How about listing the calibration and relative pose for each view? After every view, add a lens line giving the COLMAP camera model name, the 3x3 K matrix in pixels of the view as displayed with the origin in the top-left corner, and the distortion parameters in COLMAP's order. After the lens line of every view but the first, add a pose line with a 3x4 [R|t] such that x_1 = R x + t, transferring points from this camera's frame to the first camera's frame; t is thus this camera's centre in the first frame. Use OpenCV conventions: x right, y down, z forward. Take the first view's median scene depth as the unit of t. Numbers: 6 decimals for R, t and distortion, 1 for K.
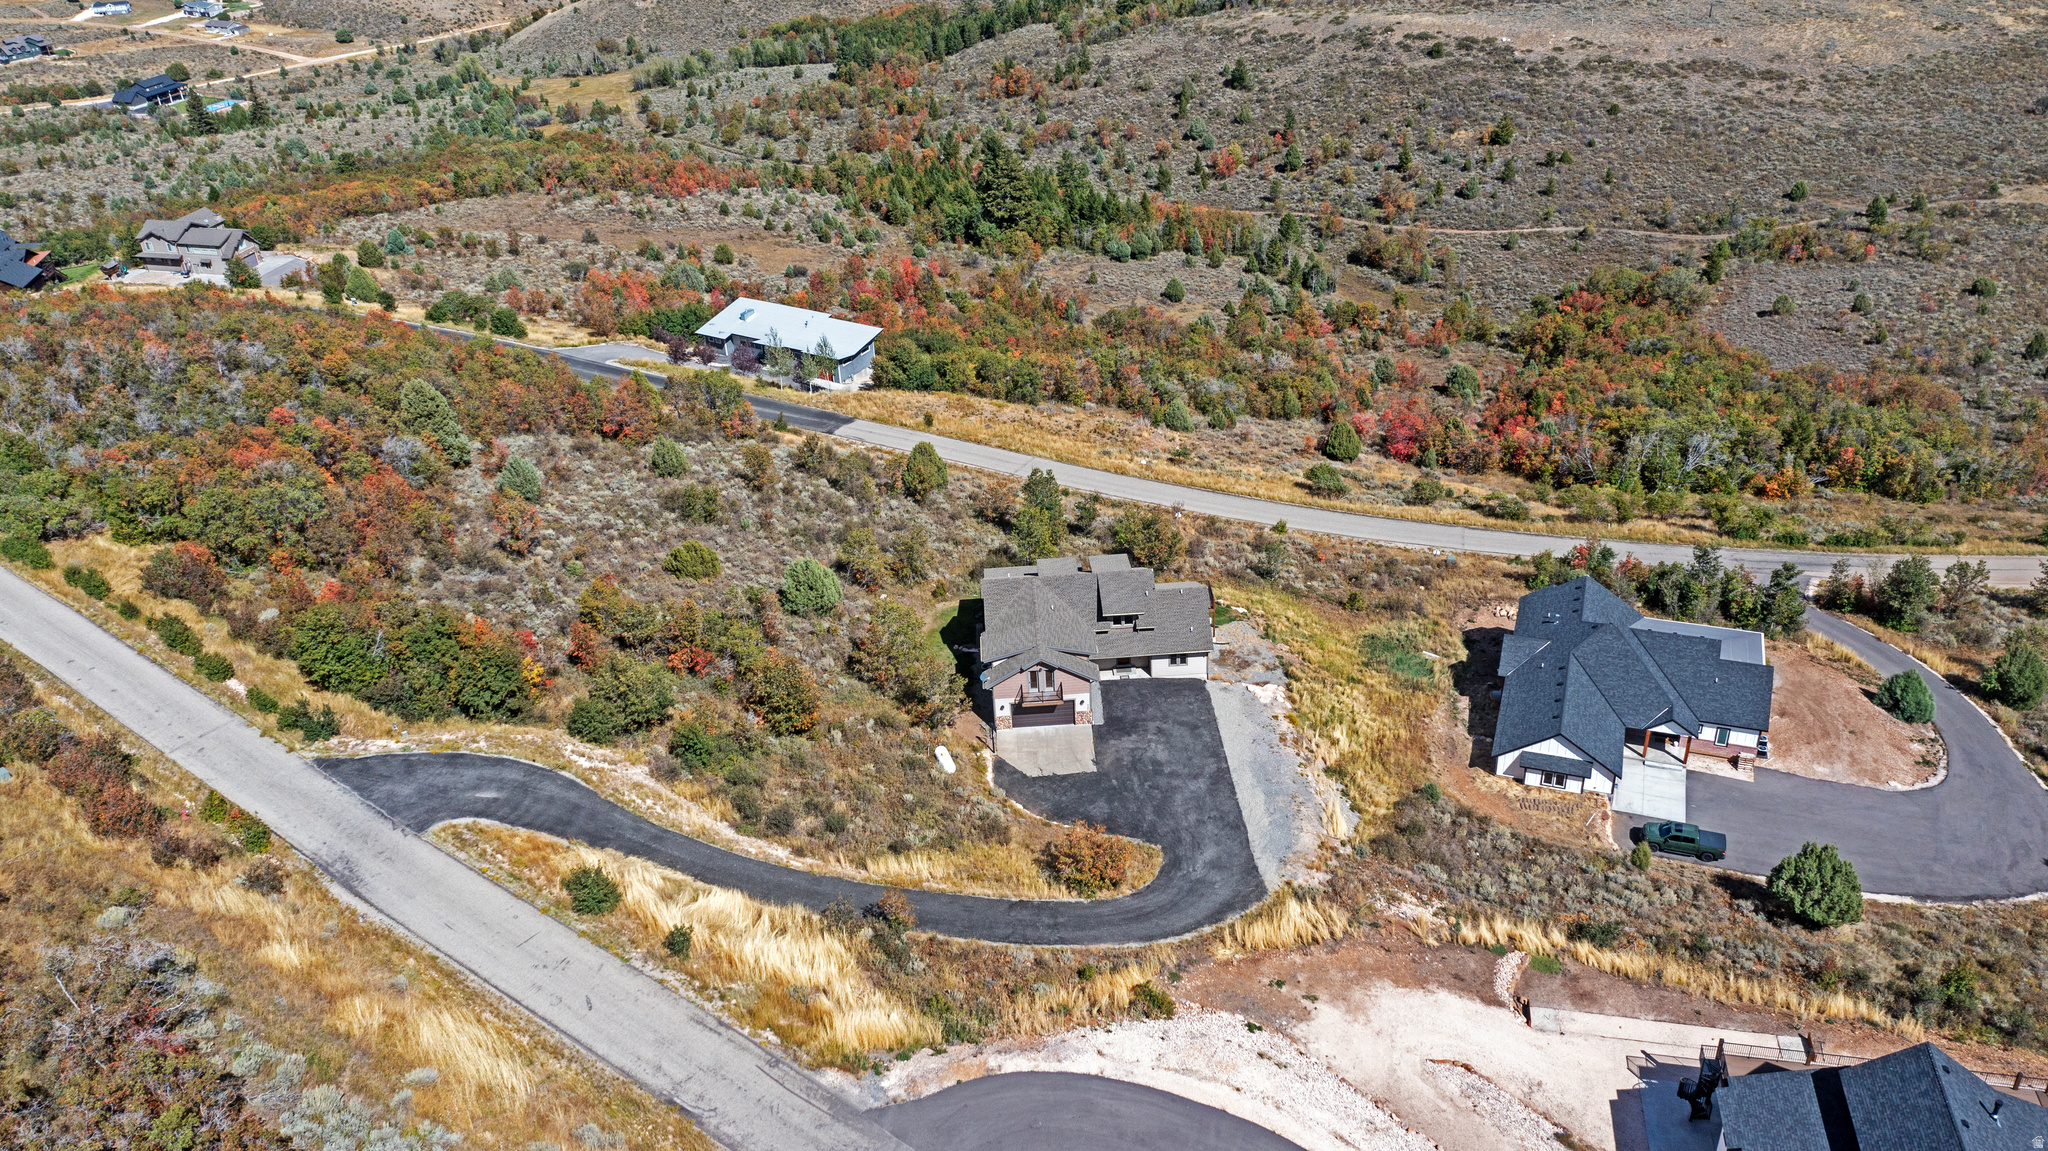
lens RADIAL K [[1618.4, 0, 1024.0], [0, 1618.4, 575.5], [0, 0, 1]] dist [-0.015471, 0.007834]
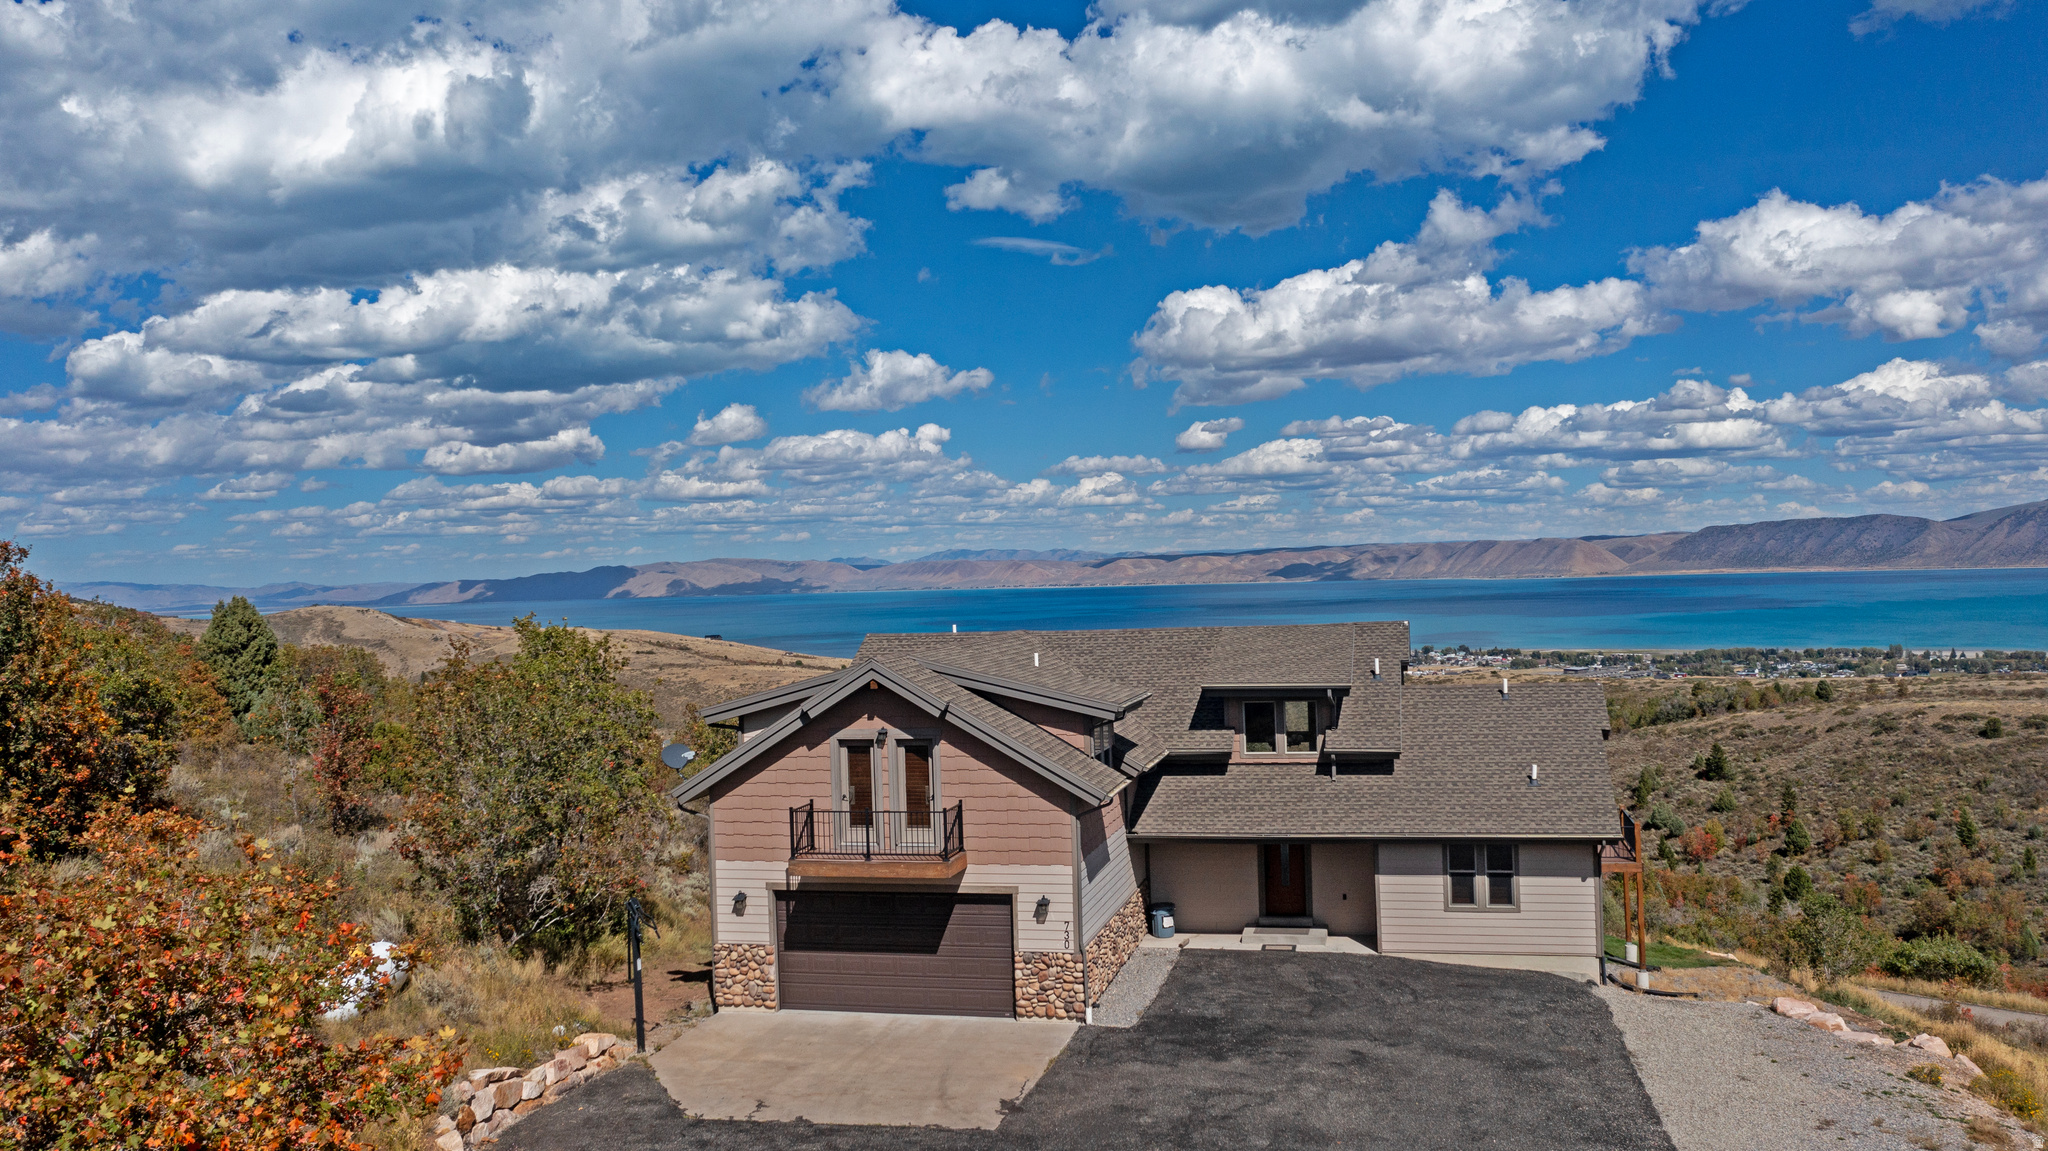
lens RADIAL K [[1618.4, 0, 1024.0], [0, 1618.4, 575.5], [0, 0, 1]] dist [-0.015471, 0.007834]
pose [[0.959775, 0.012569, -0.280490, 0.030200], [-0.150926, 0.865487, -0.477653, 0.045519], [0.236756, 0.500773, 0.832570, 0.229582]]
